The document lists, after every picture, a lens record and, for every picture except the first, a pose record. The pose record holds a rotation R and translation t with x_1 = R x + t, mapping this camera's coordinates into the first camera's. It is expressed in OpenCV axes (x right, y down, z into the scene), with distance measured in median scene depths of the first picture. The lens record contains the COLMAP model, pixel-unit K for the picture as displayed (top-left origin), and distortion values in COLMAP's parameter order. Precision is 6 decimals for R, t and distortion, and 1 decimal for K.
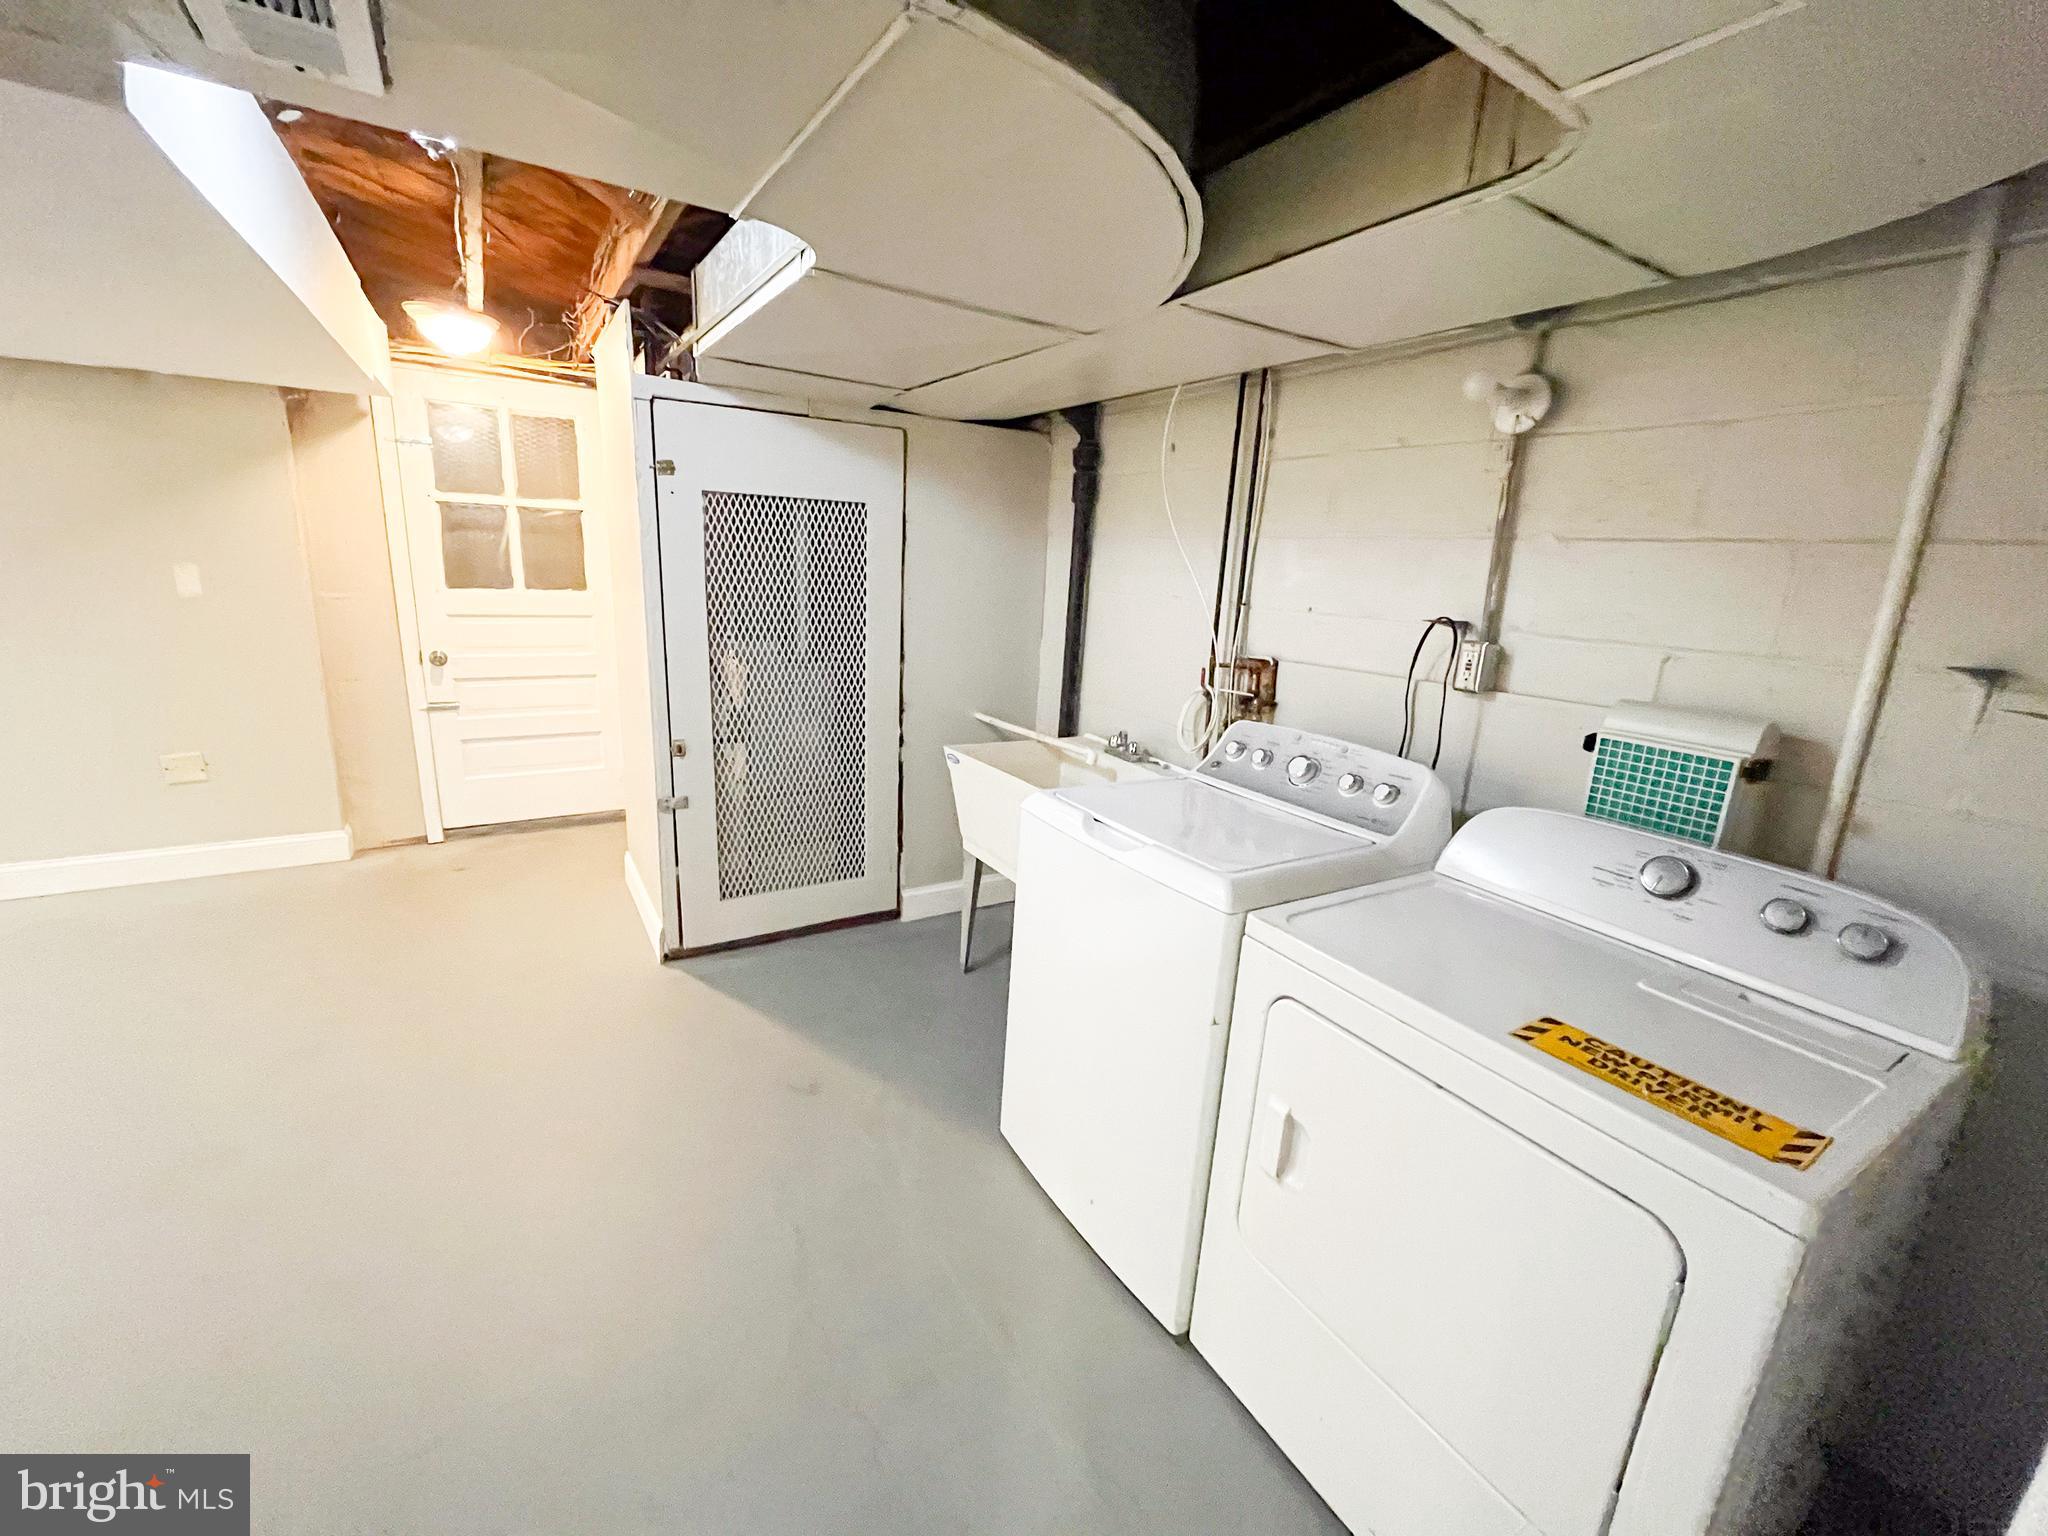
lens RADIAL K [[831.3, 0, 1018.1], [0, 831.3, 768.5], [0, 0, 1]] dist [-0.001120, 0.000183]
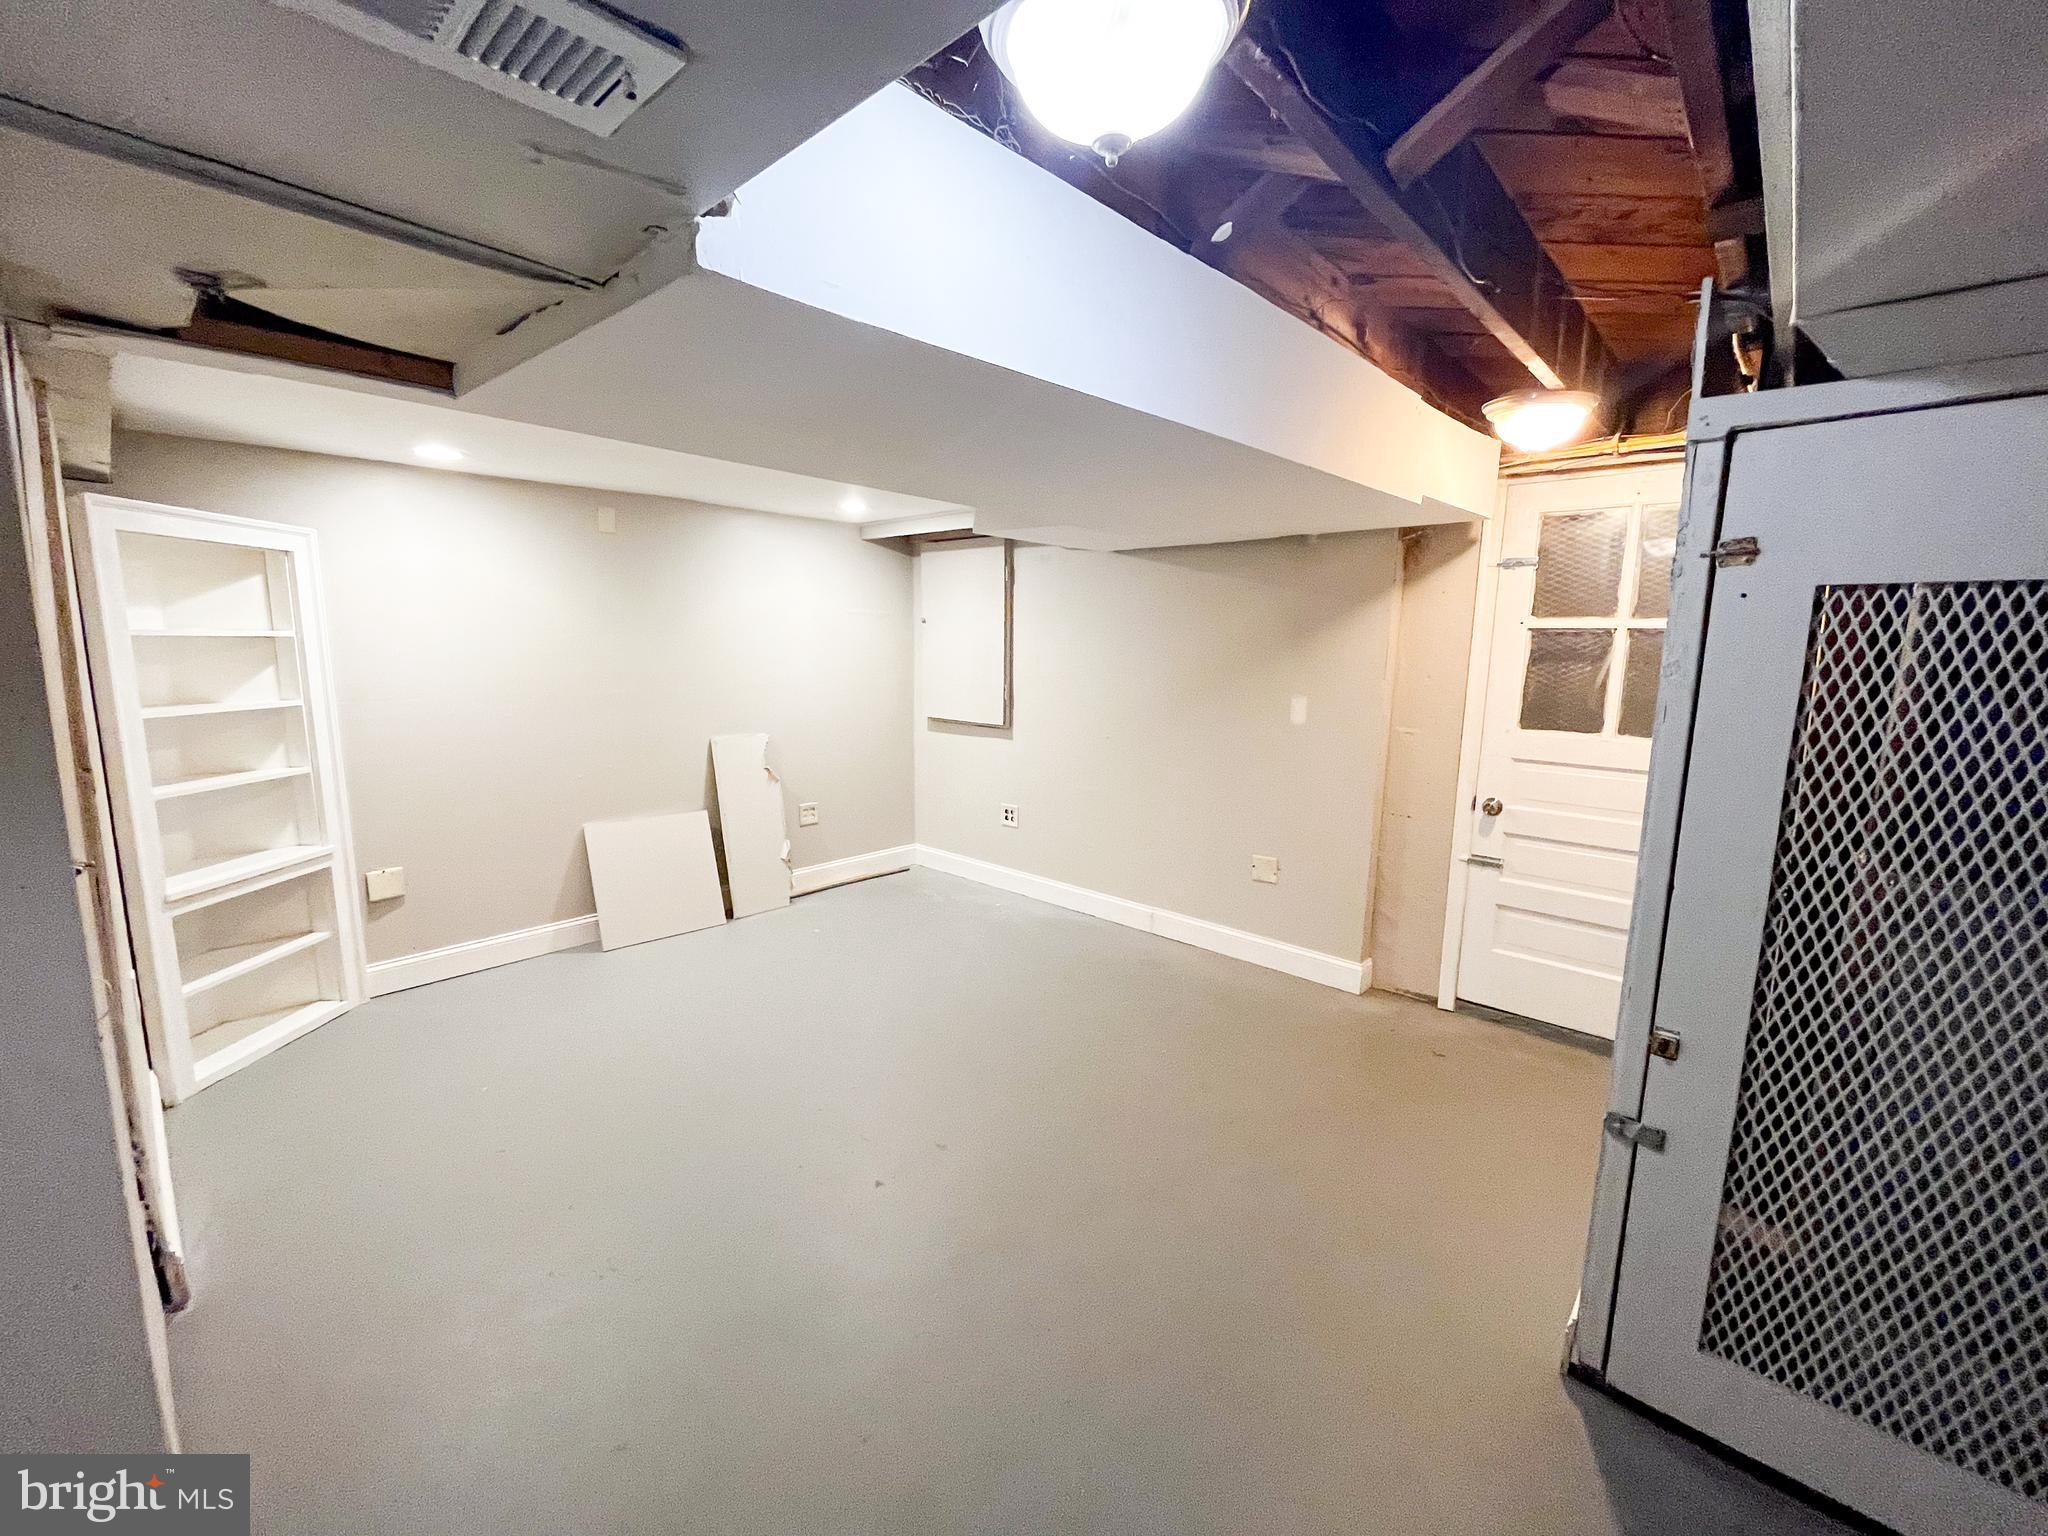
lens RADIAL K [[831.3, 0, 1013.9], [0, 831.3, 766.4], [0, 0, 1]] dist [-0.001120, 0.000183]
pose [[0.259475, 0.102177, -0.960329, -0.004442], [-0.238251, 0.970425, 0.038877, -0.090551], [0.935900, 0.218712, 0.276145, 0.295843]]
